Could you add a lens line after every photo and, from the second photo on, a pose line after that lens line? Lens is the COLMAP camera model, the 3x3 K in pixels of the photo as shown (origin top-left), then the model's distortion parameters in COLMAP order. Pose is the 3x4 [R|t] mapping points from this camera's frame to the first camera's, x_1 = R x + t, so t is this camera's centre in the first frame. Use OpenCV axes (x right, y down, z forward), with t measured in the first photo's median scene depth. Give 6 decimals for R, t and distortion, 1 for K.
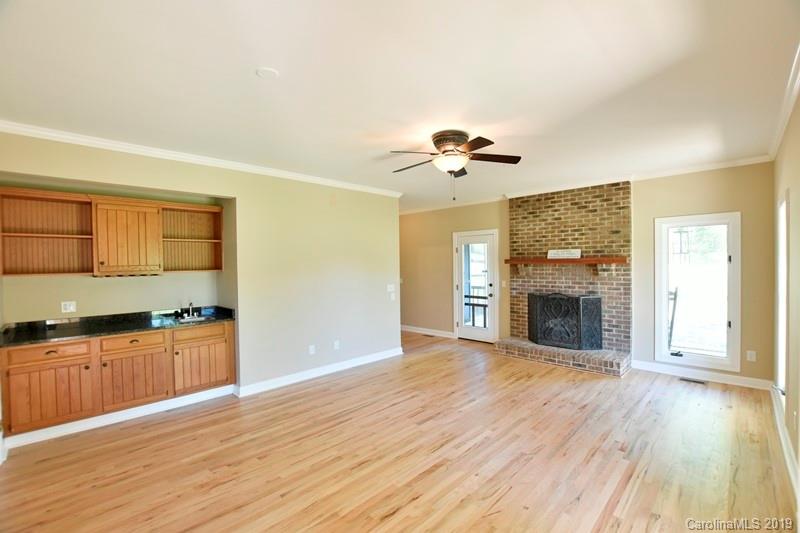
lens RADIAL K [[353.1, 0, 402.9], [0, 353.1, 266.0], [0, 0, 1]] dist [-0.026341, 0.000910]
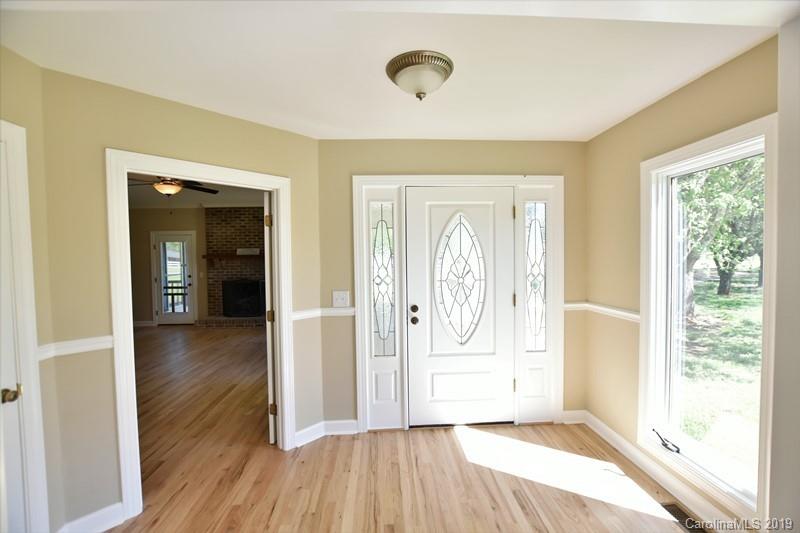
lens RADIAL K [[353.1, 0, 402.4], [0, 353.1, 266.6], [0, 0, 1]] dist [-0.026341, 0.000910]
pose [[0.677053, -0.014070, 0.735800, -0.143564], [0.011487, 0.999897, 0.008550, 0.018334], [-0.735845, 0.002663, 0.677145, -0.364207]]
